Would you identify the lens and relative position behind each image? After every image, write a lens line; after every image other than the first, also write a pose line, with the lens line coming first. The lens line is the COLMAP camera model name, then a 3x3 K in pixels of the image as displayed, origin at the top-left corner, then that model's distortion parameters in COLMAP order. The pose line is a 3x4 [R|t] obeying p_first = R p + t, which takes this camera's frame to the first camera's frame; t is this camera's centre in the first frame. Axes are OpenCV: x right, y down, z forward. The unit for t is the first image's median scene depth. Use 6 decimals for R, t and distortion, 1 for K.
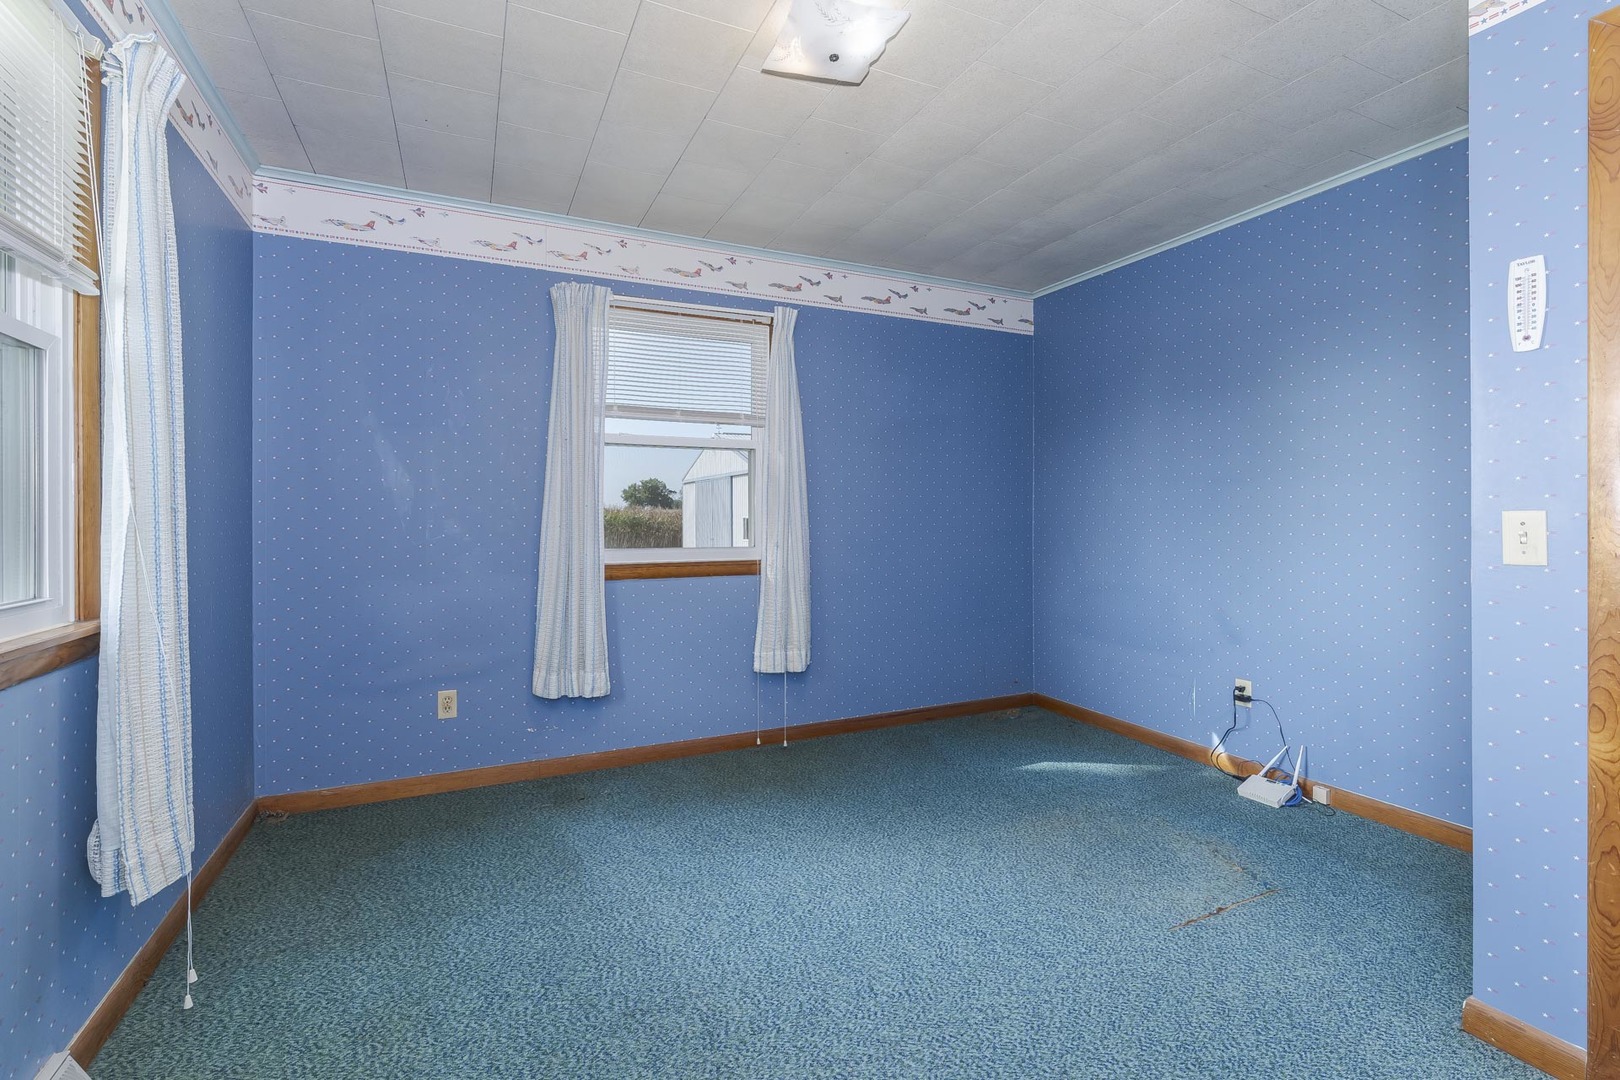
lens RADIAL K [[730.1, 0, 799.7], [0, 730.1, 517.3], [0, 0, 1]] dist [-0.007009, 0.002015]
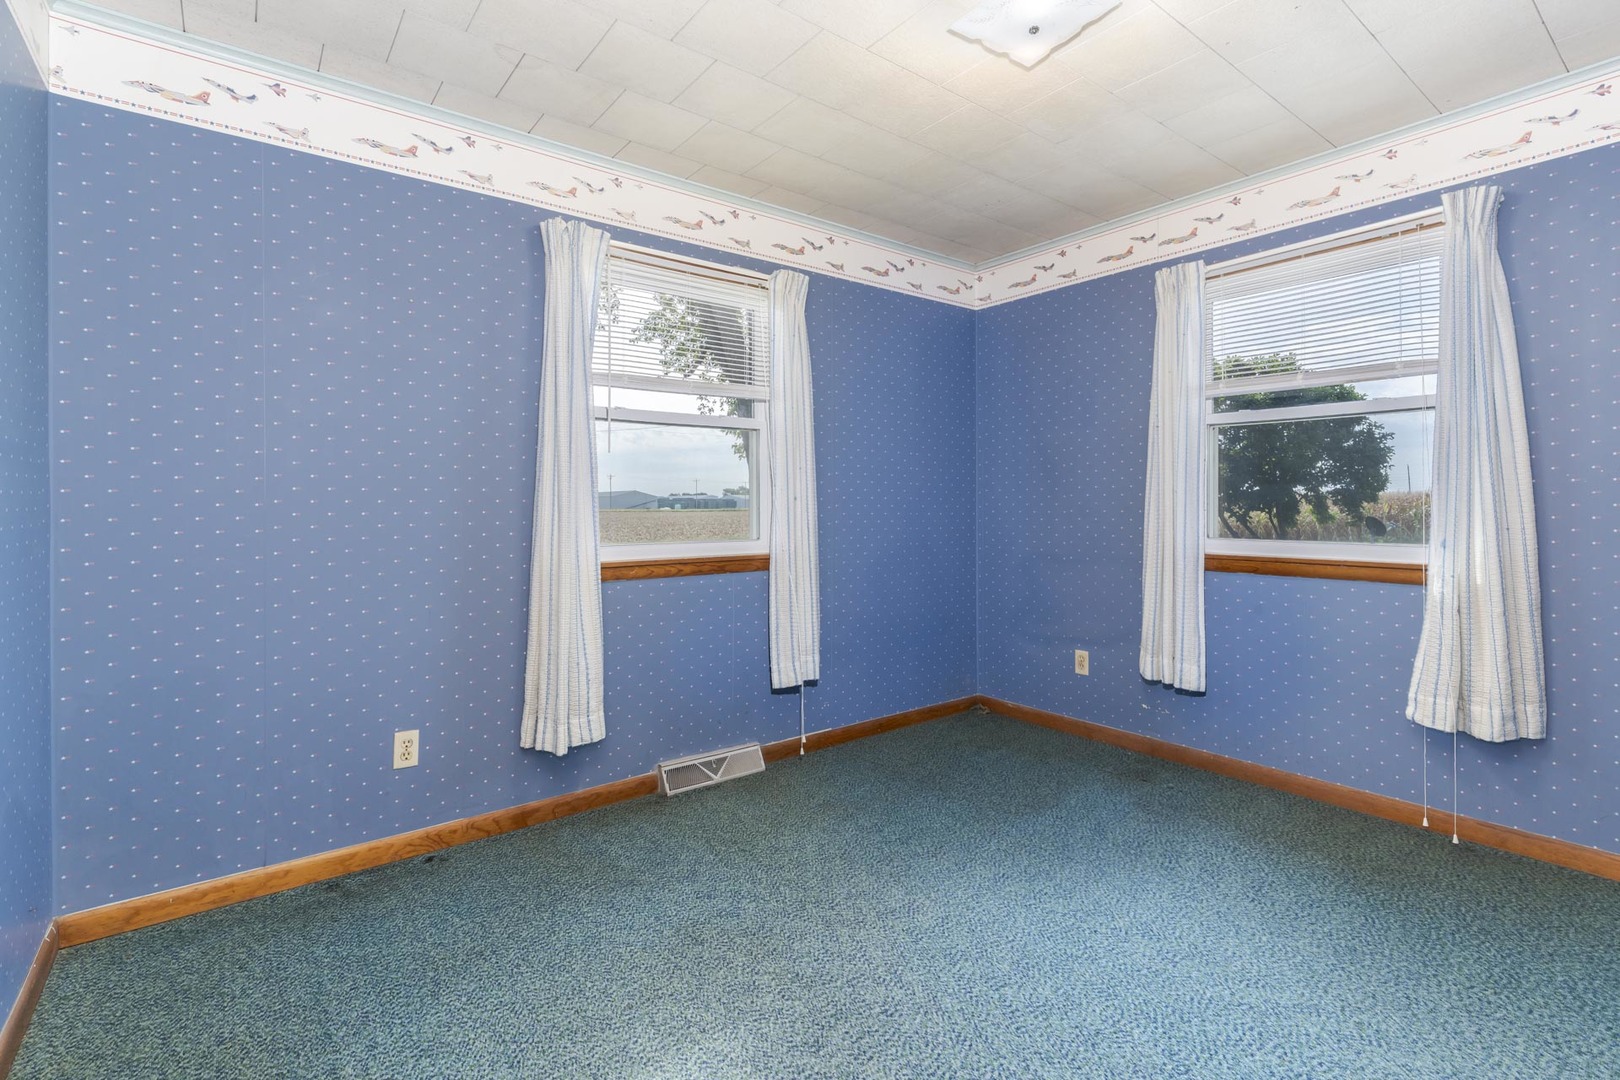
lens RADIAL K [[730.1, 0, 792.8], [0, 730.1, 507.8], [0, 0, 1]] dist [-0.007009, 0.002015]
pose [[0.219341, 0.008295, -0.975613, 0.560080], [0.006528, 0.999929, 0.009969, -0.008374], [0.975626, -0.008555, 0.219271, 0.285128]]
